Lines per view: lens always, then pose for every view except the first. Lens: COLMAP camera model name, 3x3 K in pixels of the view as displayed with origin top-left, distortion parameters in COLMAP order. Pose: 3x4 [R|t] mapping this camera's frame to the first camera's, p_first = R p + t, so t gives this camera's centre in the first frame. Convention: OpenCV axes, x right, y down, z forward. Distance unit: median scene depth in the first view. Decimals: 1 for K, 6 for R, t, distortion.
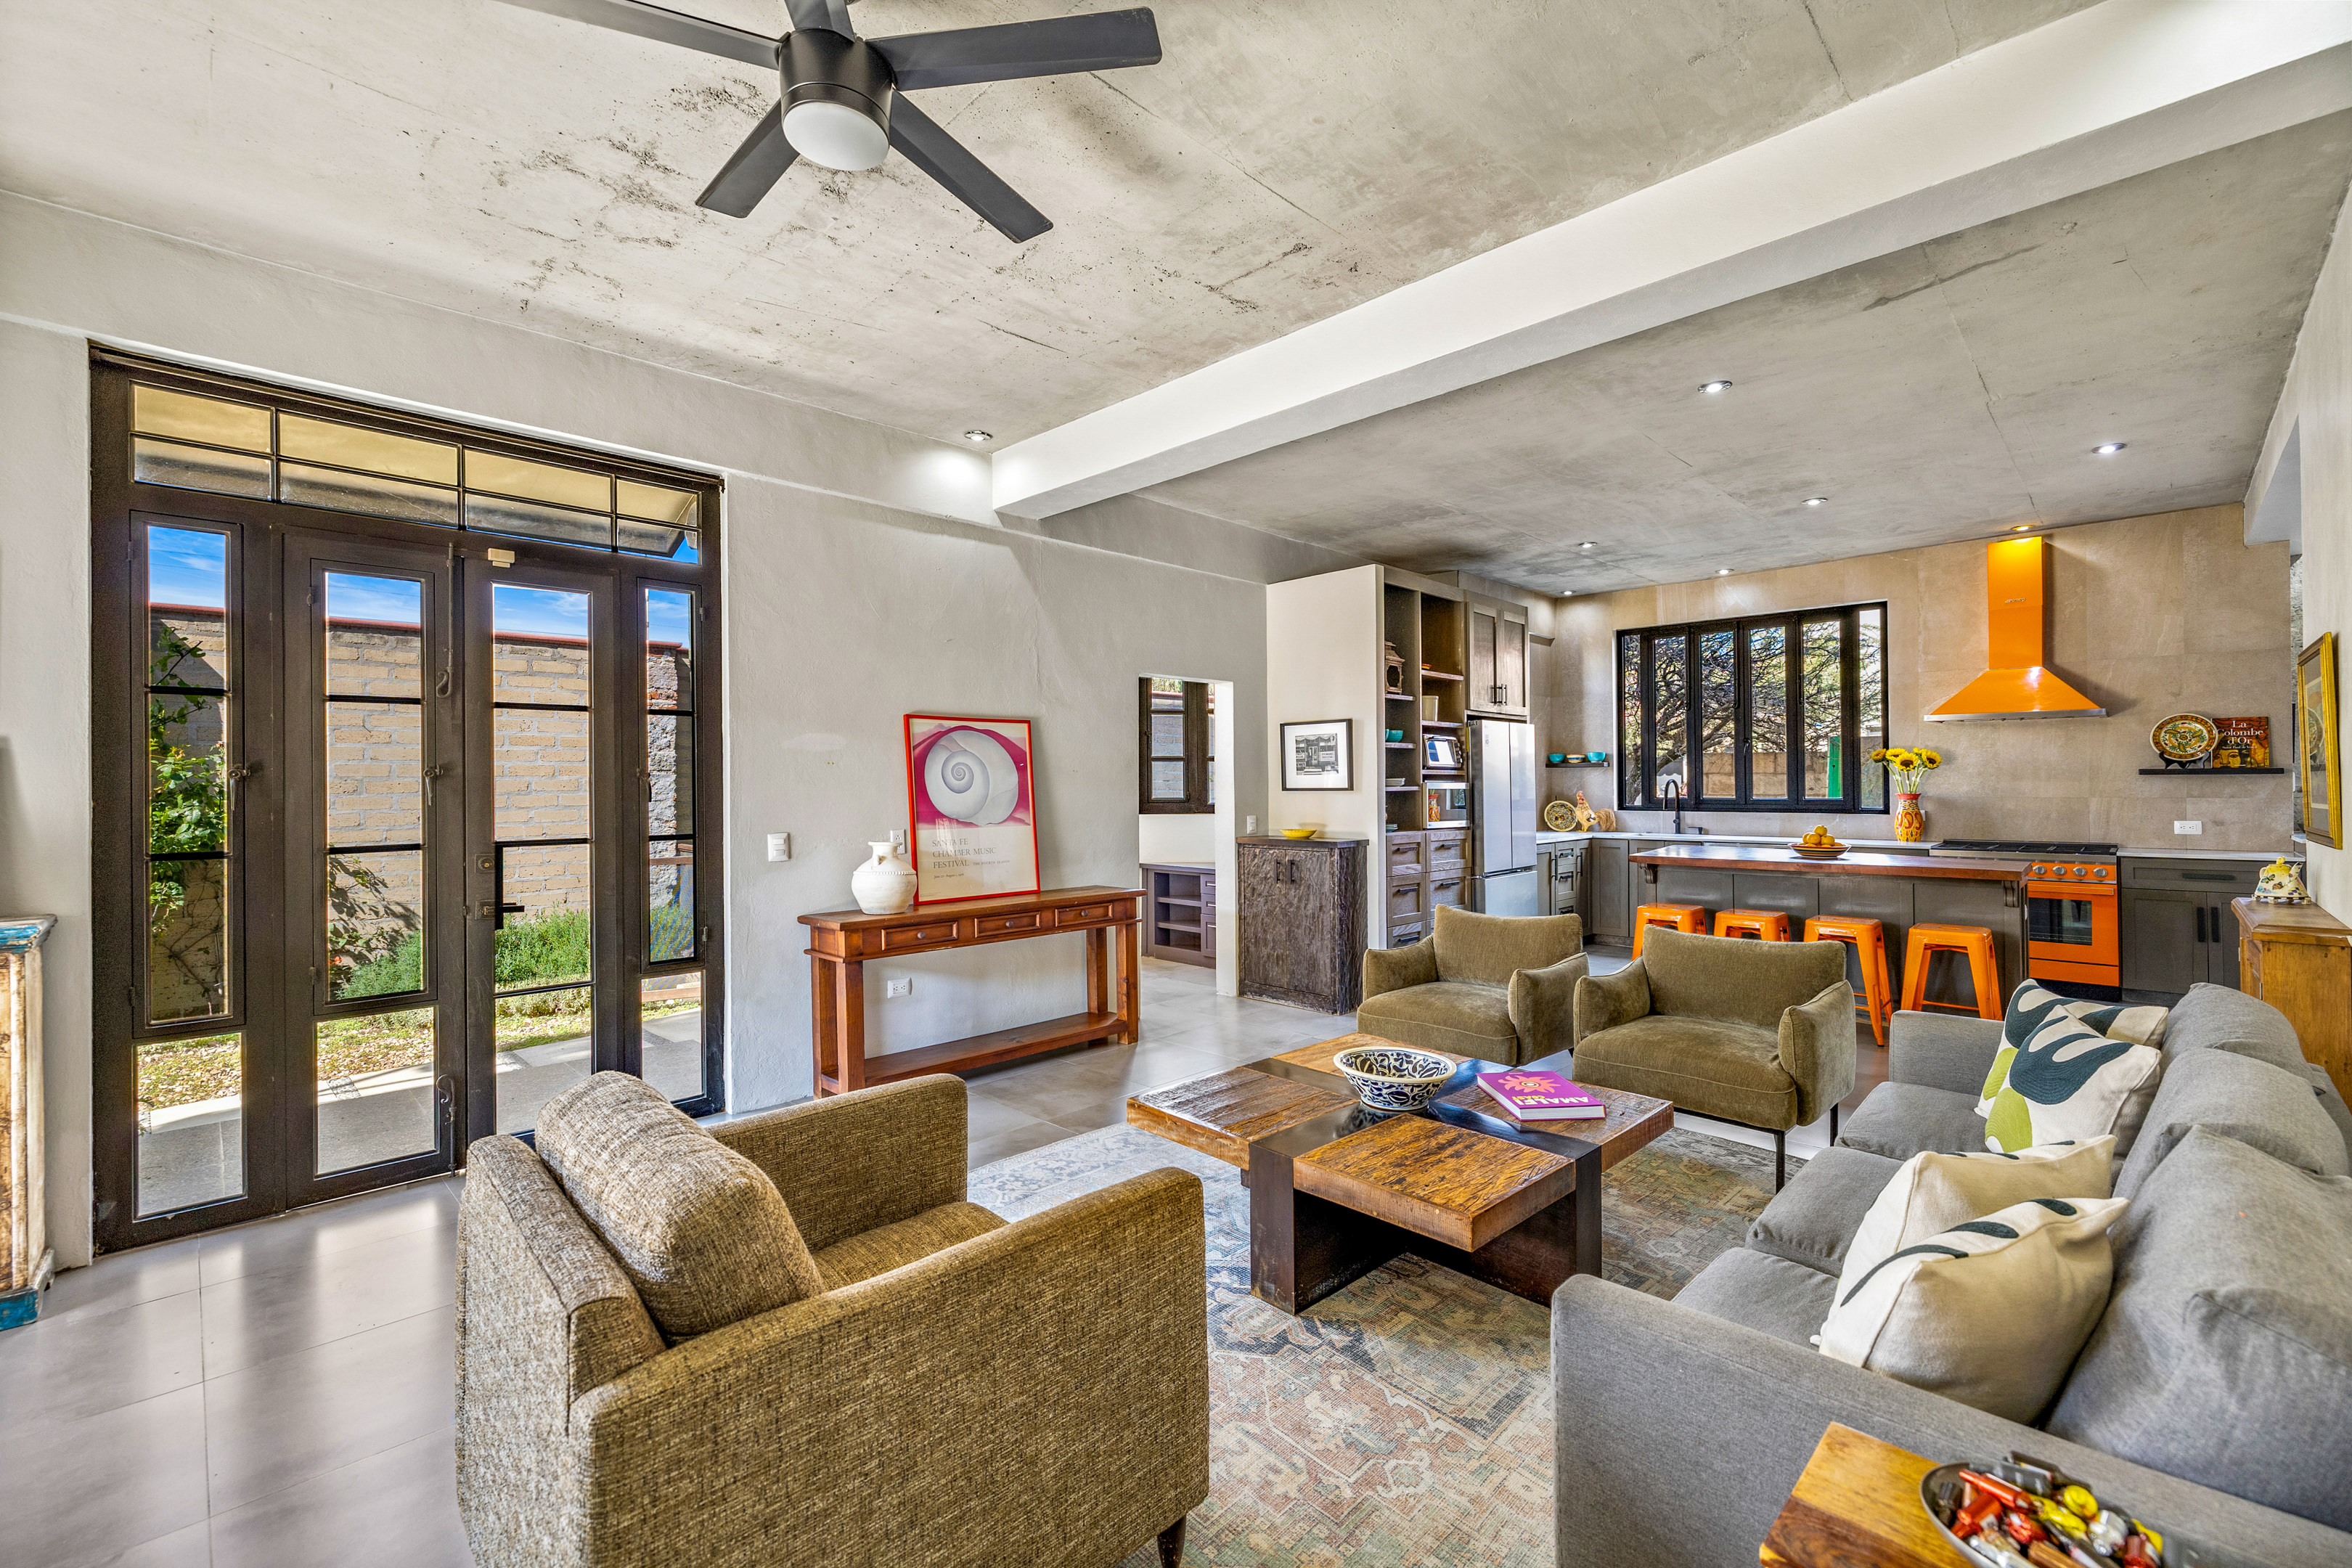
lens RADIAL K [[987.5, 0, 1176.3], [0, 987.5, 784.8], [0, 0, 1]] dist [0.001238, 0.000146]
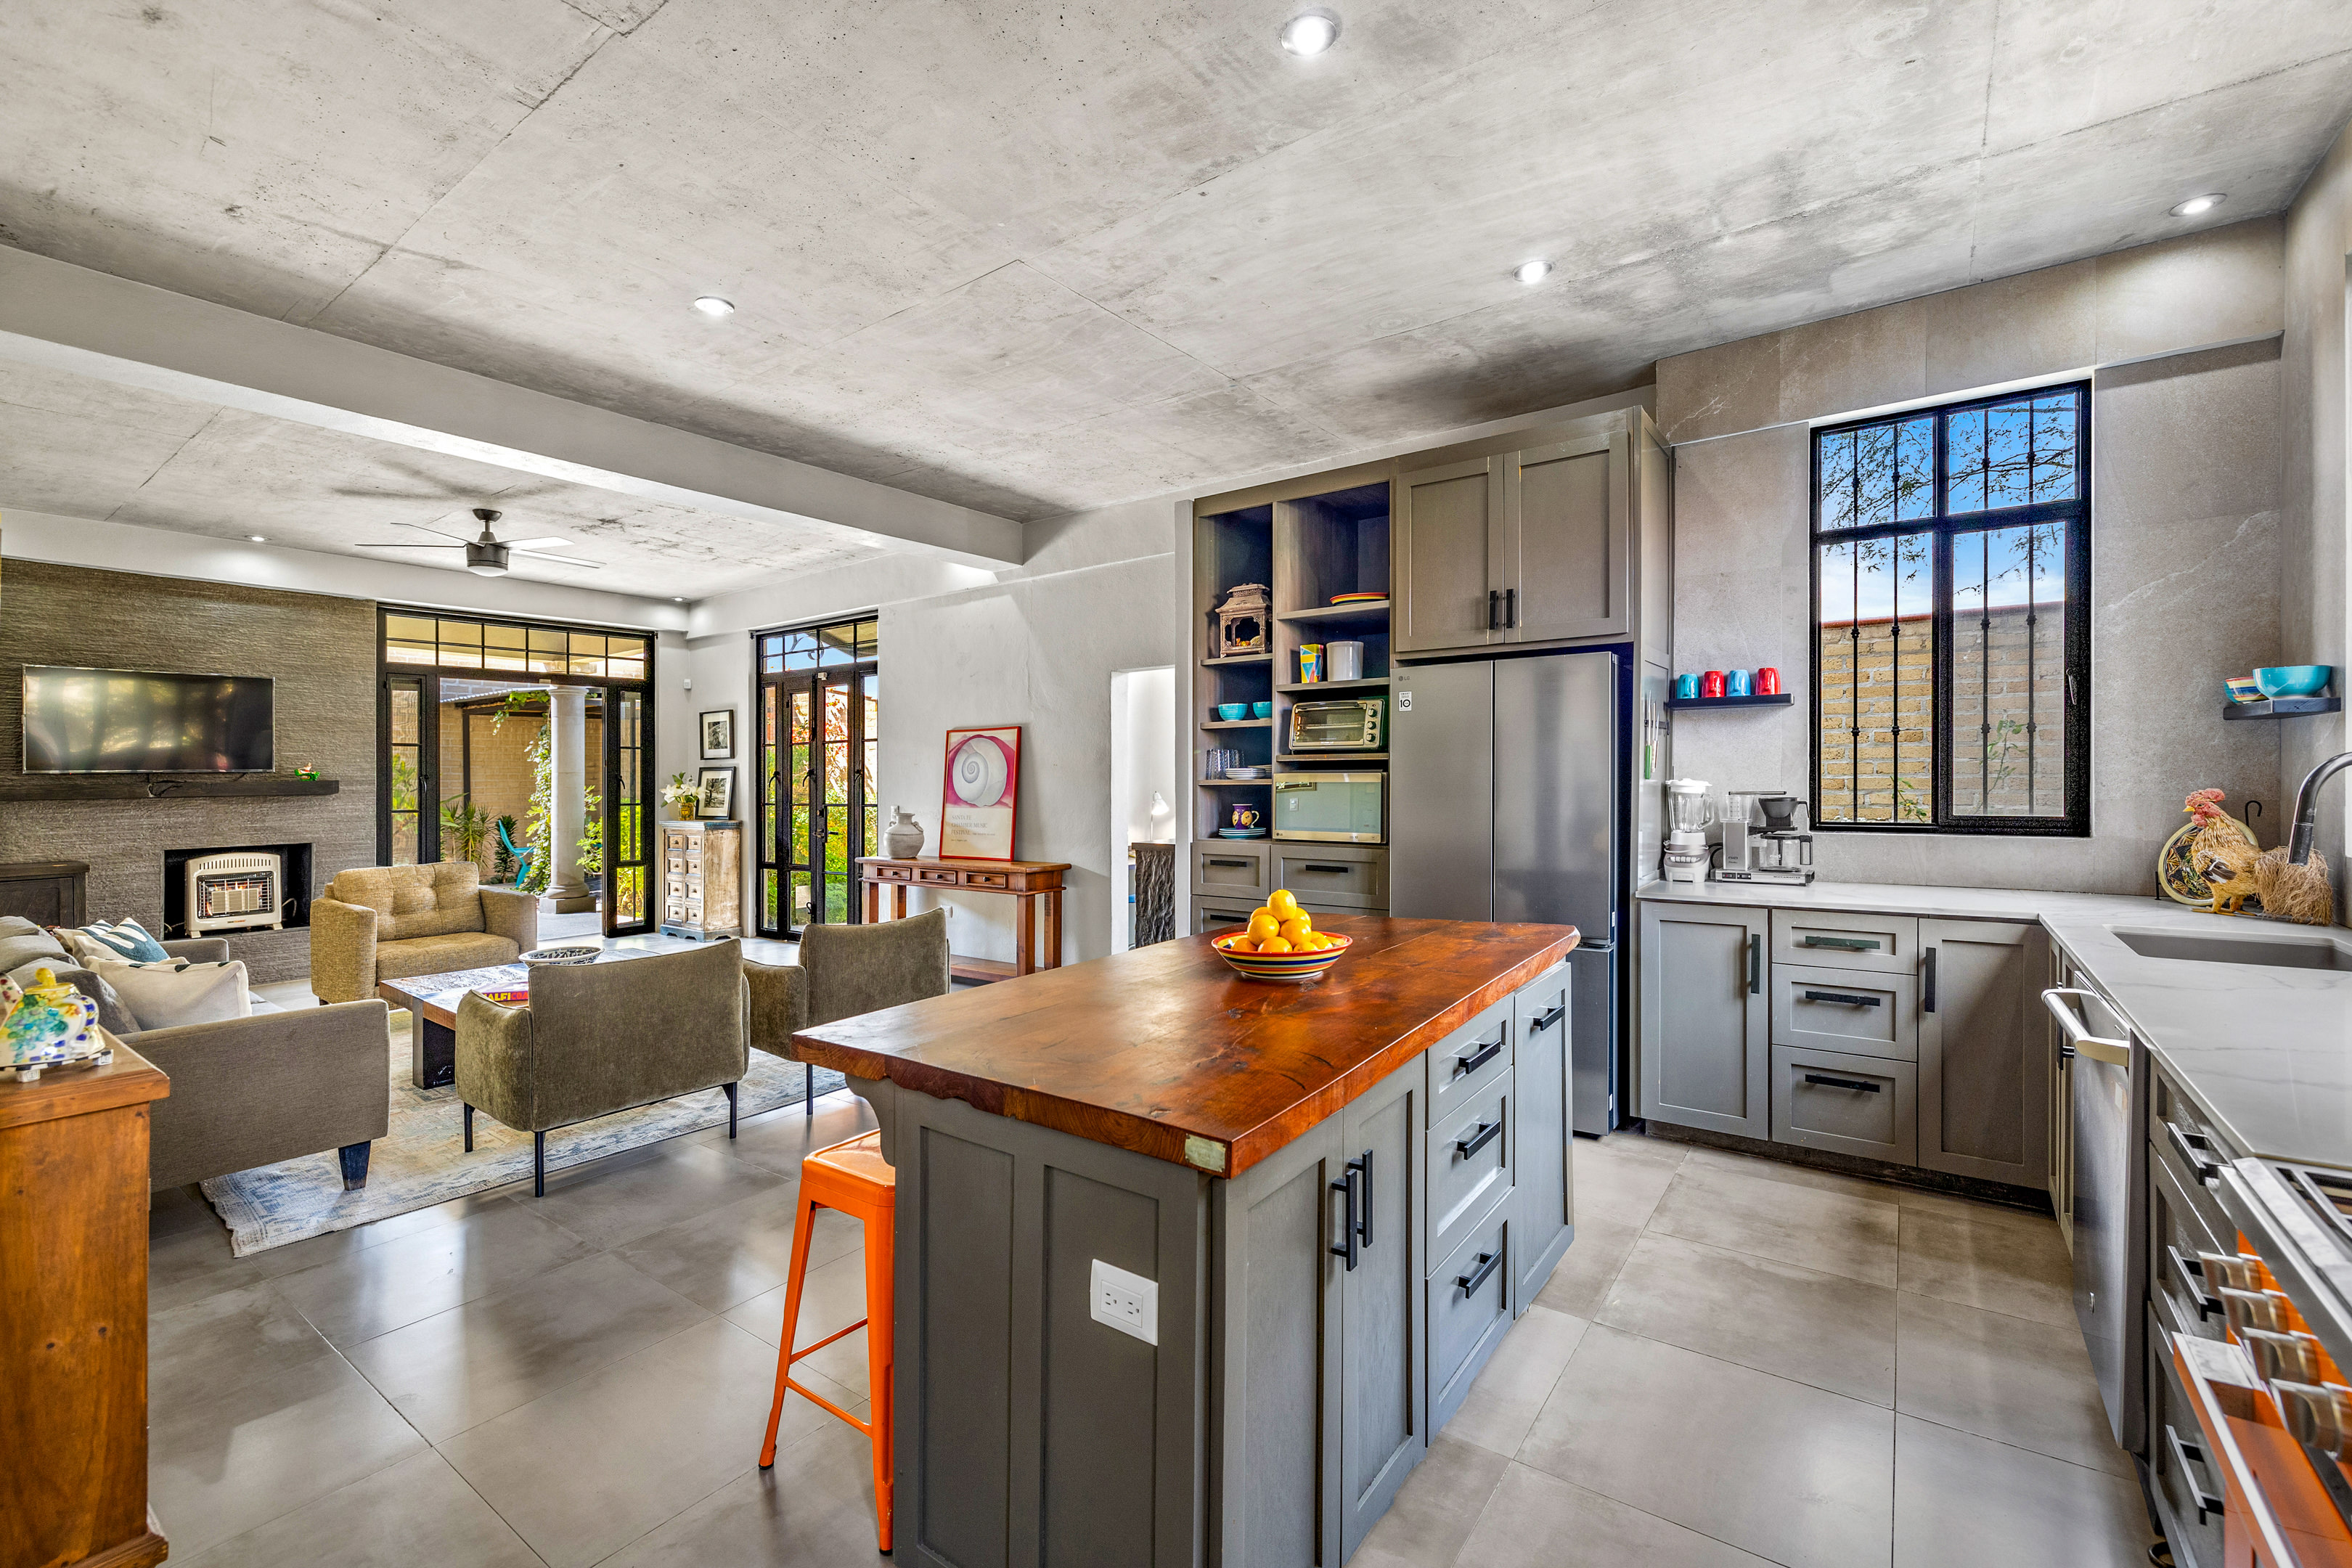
lens RADIAL K [[986.8, 0, 1175.1], [0, 986.8, 769.4], [0, 0, 1]] dist [0.000713, -0.000205]
pose [[0.157440, -0.003848, -0.987521, 1.241405], [0.012290, 0.999923, -0.001937, -0.004899], [0.987452, -0.011831, 0.157475, 1.086640]]
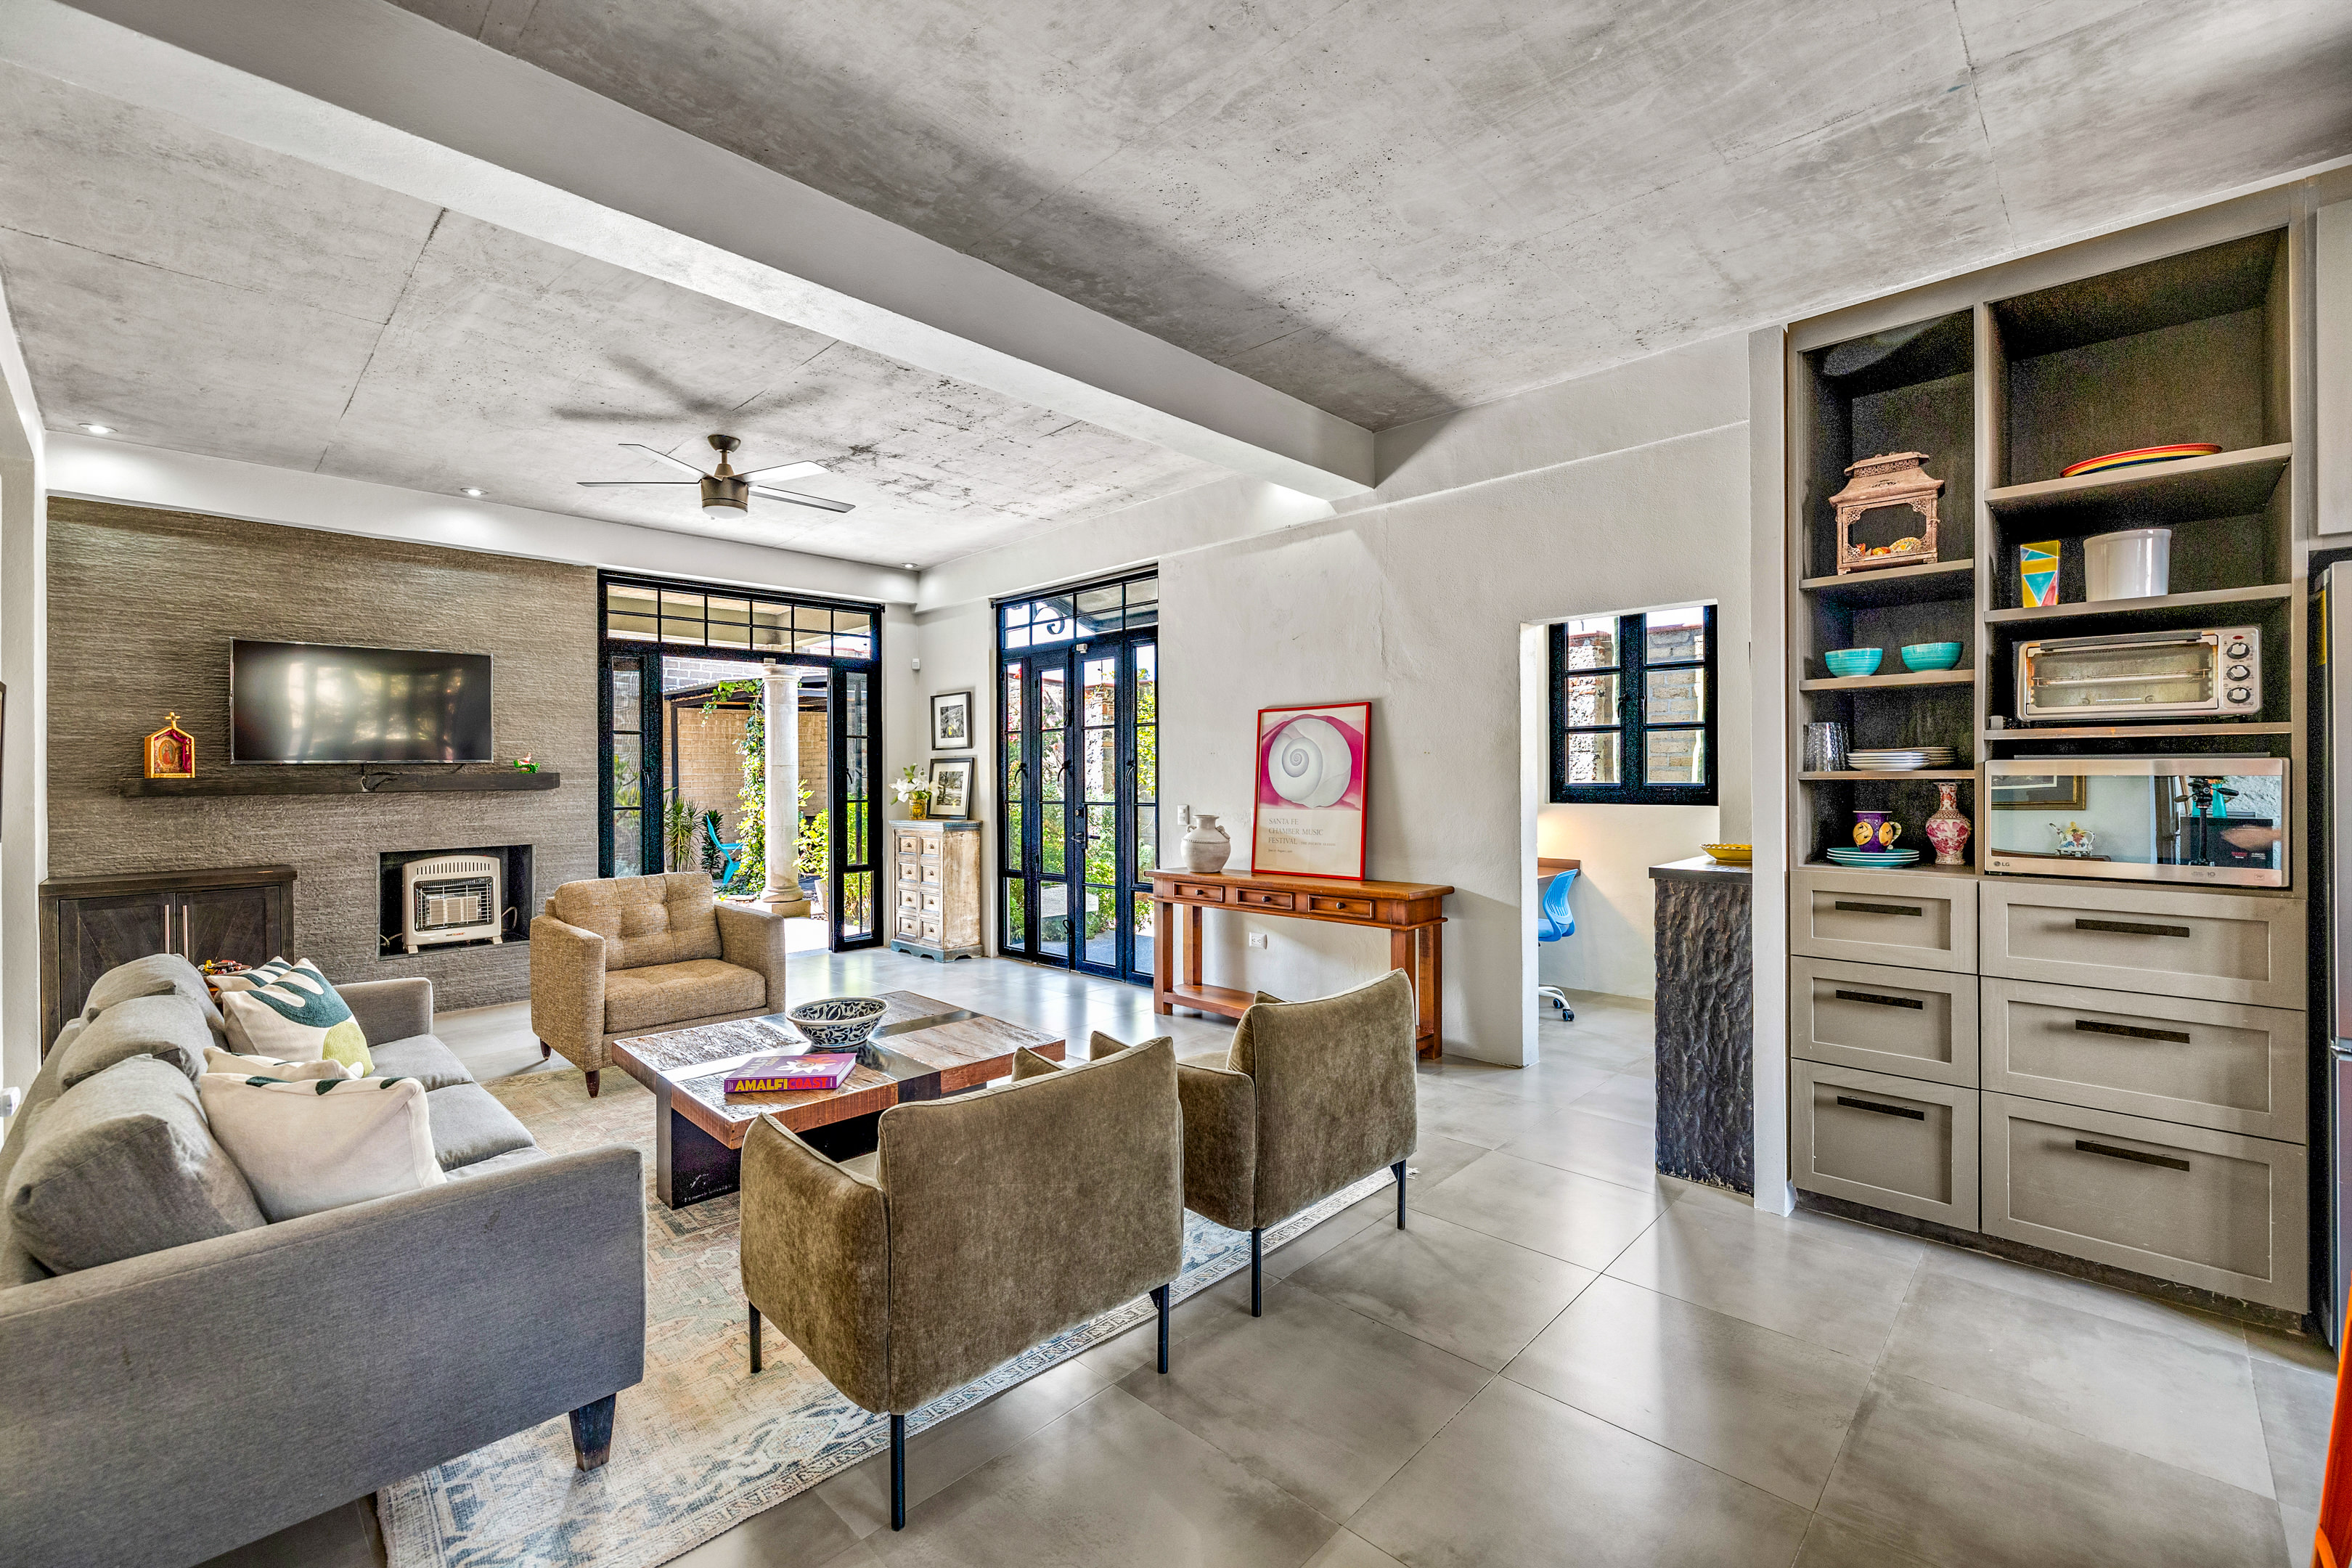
lens RADIAL K [[978.4, 0, 1169.6], [0, 978.4, 772.1], [0, 0, 1]] dist [-0.000919, 0.000189]
pose [[0.014604, 0.003622, -0.999887, 0.874117], [0.012227, 0.999918, 0.003801, -0.002813], [0.999819, -0.012281, 0.014558, 0.861108]]
